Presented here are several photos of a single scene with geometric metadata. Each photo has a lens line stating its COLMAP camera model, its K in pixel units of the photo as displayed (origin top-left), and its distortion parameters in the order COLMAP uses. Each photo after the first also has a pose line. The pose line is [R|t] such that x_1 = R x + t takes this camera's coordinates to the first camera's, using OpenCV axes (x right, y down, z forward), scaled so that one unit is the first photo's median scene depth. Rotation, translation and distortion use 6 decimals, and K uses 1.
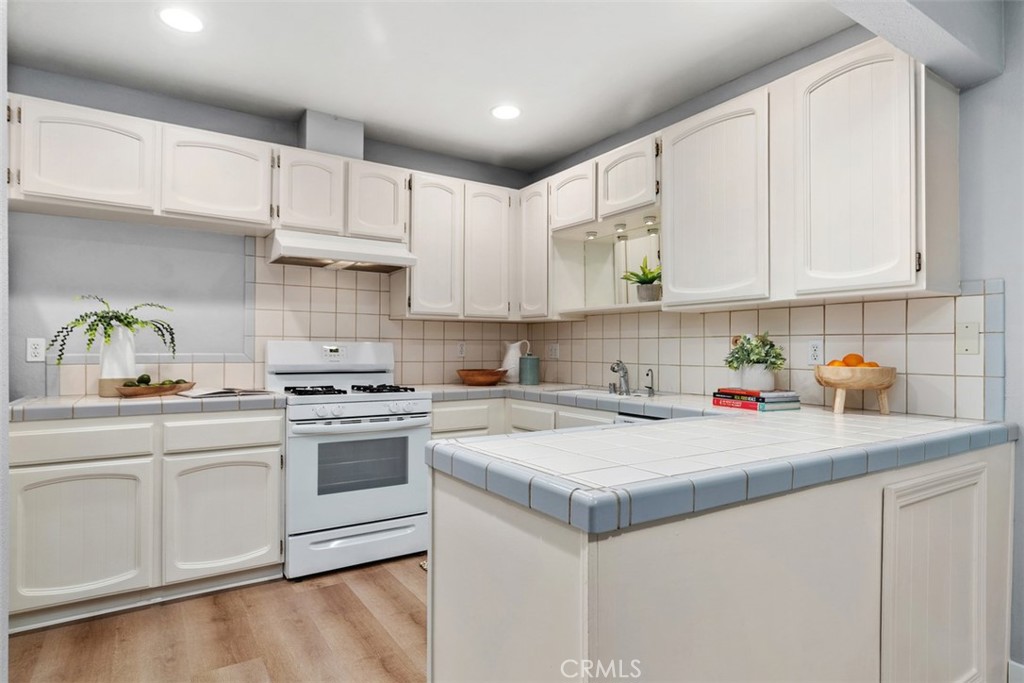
lens RADIAL K [[554.3, 0, 517.1], [0, 554.3, 348.4], [0, 0, 1]] dist [0.002492, -0.000562]
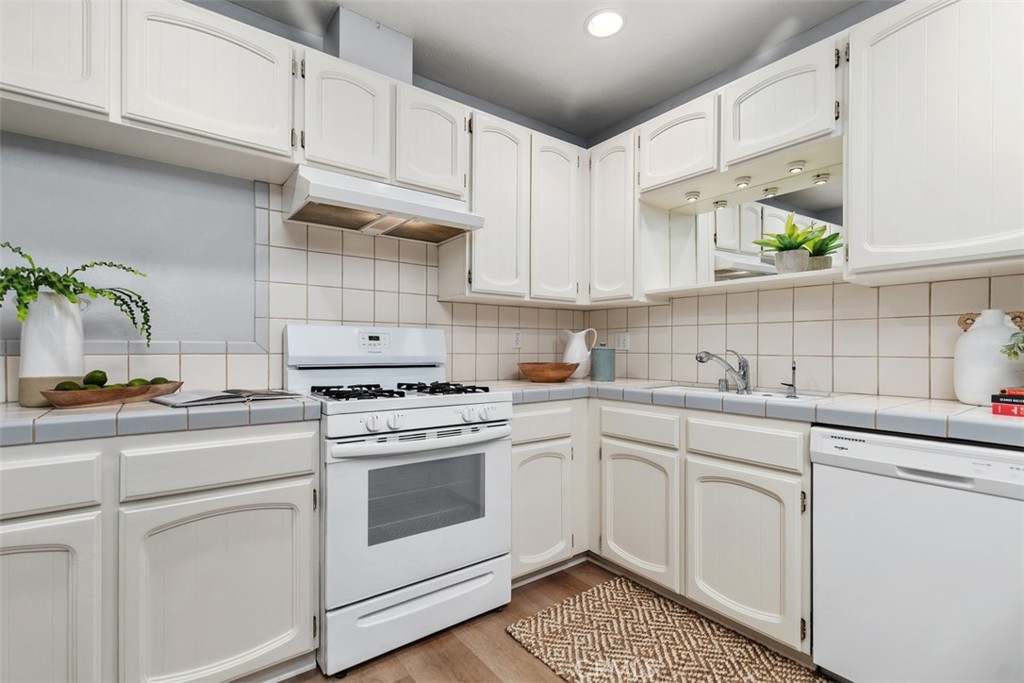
lens RADIAL K [[463.4, 0, 508.2], [0, 463.4, 351.6], [0, 0, 1]] dist [0.007589, -0.000431]
pose [[0.998652, -0.001389, 0.051879, -0.198460], [0.000843, 0.999944, 0.010548, 0.017634], [-0.051891, -0.010490, 0.998598, 0.387350]]
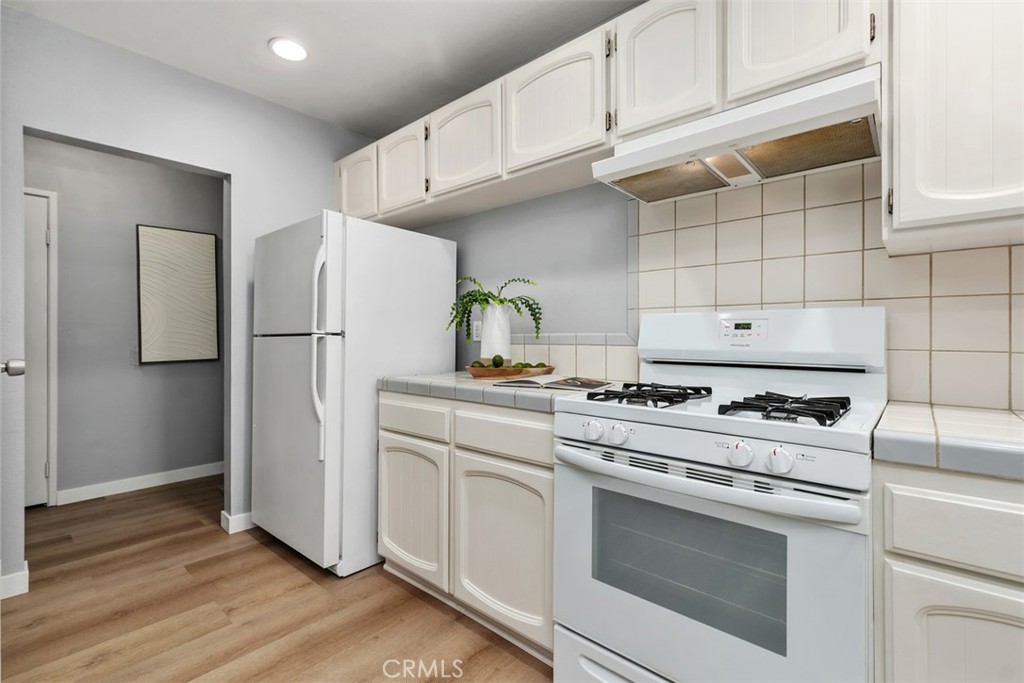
lens RADIAL K [[463.4, 0, 516.5], [0, 463.4, 337.6], [0, 0, 1]] dist [0.007589, -0.000431]
pose [[0.247799, -0.004634, -0.968800, 0.077804], [0.003719, 0.999986, -0.003832, 0.018210], [0.968804, -0.002653, 0.247812, 0.740958]]
